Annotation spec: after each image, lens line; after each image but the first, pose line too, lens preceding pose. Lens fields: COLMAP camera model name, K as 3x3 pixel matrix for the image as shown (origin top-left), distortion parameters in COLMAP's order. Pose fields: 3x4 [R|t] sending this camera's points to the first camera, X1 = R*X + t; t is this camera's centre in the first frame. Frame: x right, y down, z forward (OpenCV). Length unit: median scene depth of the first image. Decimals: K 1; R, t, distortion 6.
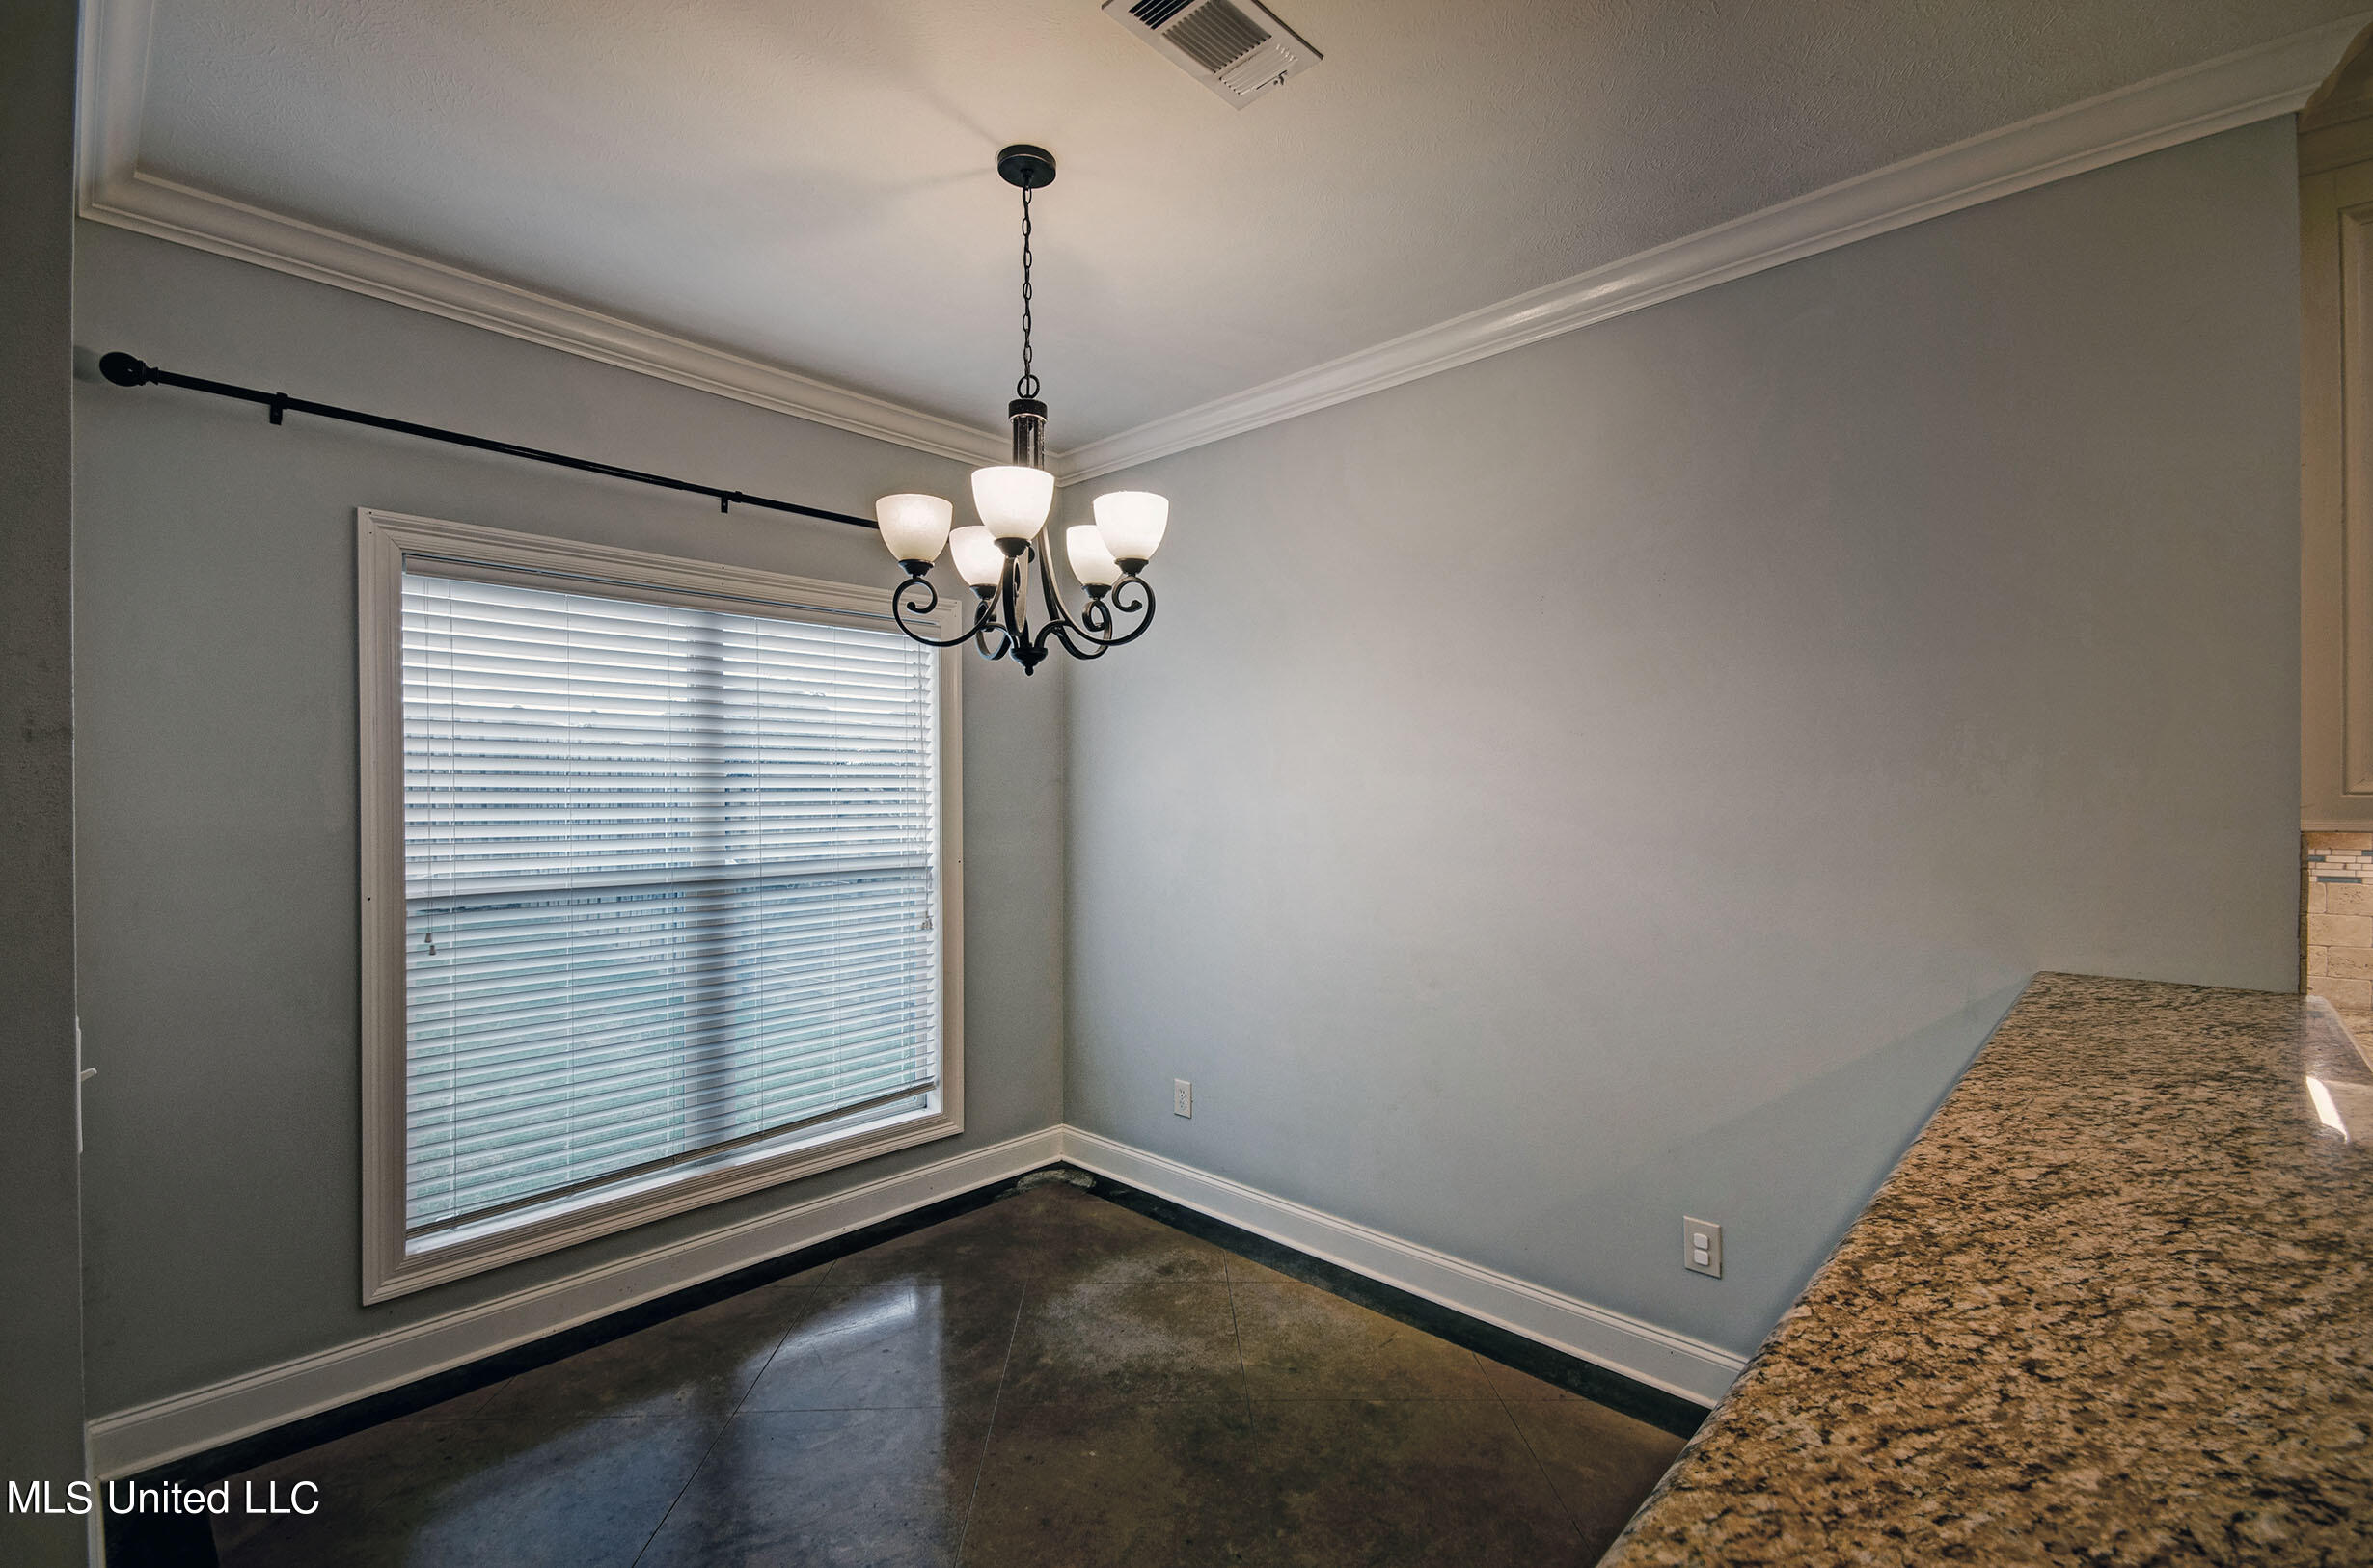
lens RADIAL K [[1050.0, 0, 1187.2], [0, 1050.0, 796.1], [0, 0, 1]] dist [0.014575, -0.001756]
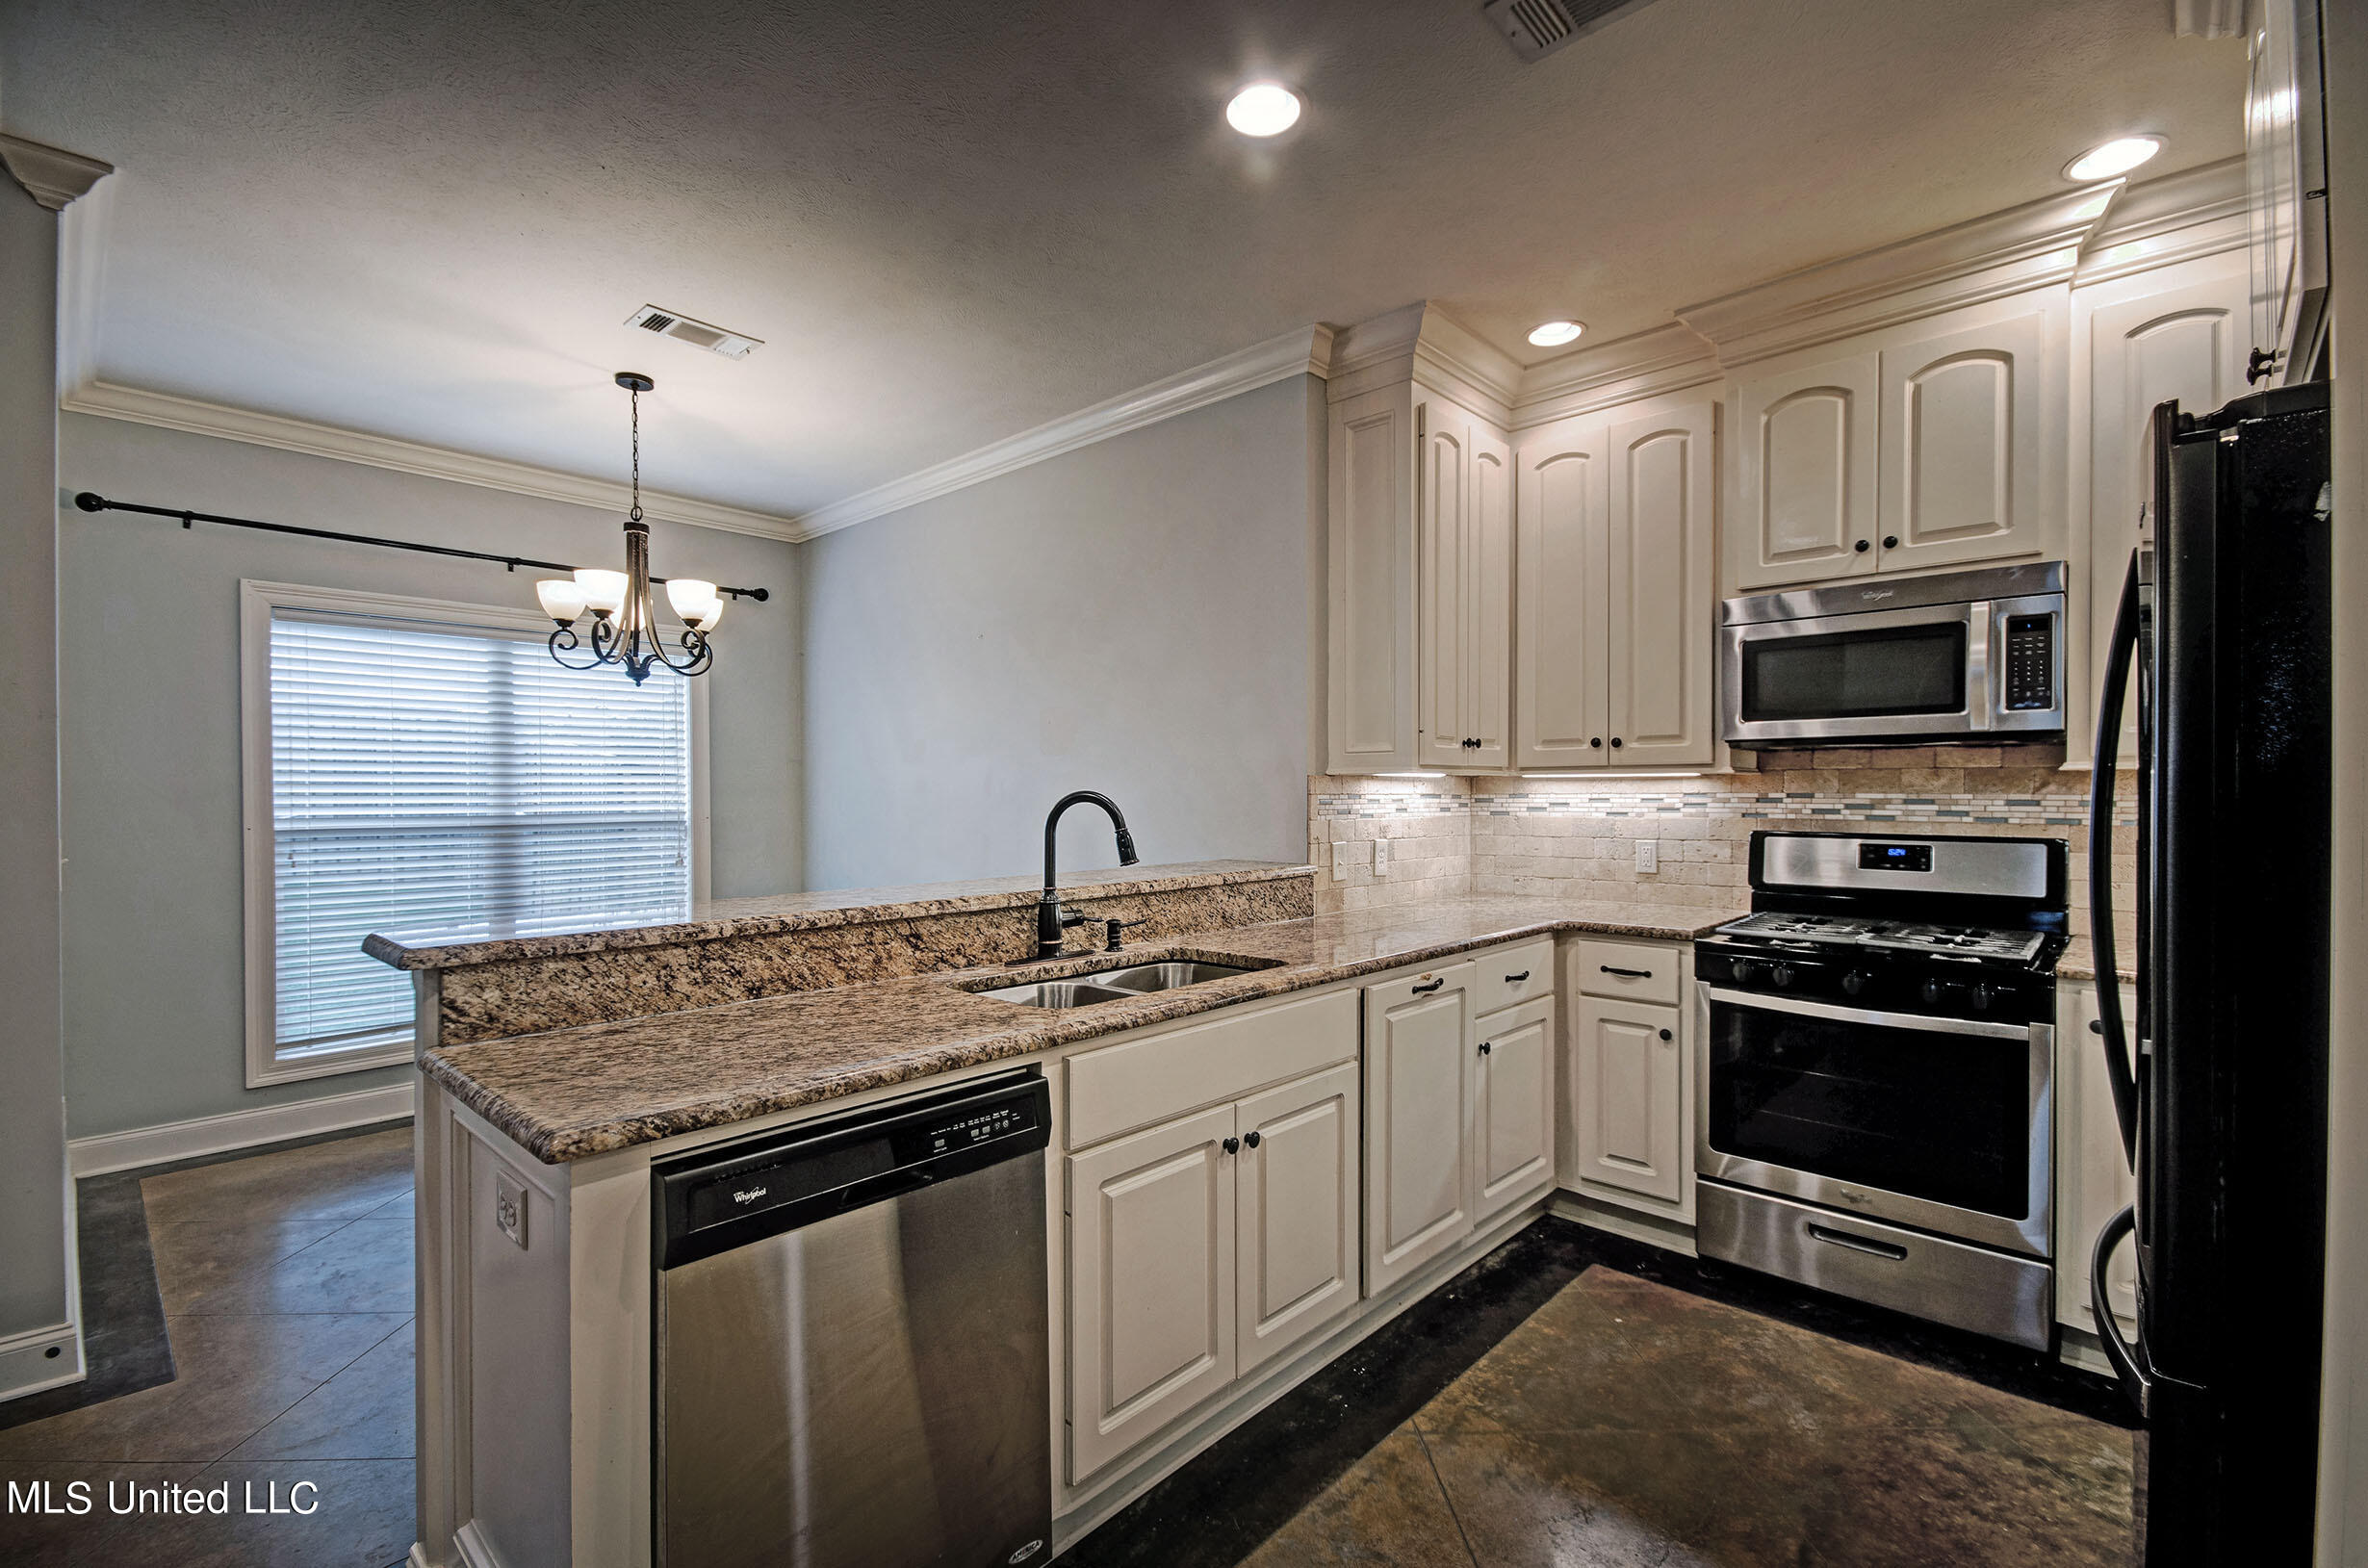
lens RADIAL K [[1047.9, 0, 1177.8], [0, 1047.9, 790.8], [0, 0, 1]] dist [0.014575, -0.001756]
pose [[0.999995, -0.002381, 0.001961, 0.576198], [0.002382, 0.999997, -0.000654, 0.043140], [-0.001960, 0.000659, 0.999998, -0.547078]]
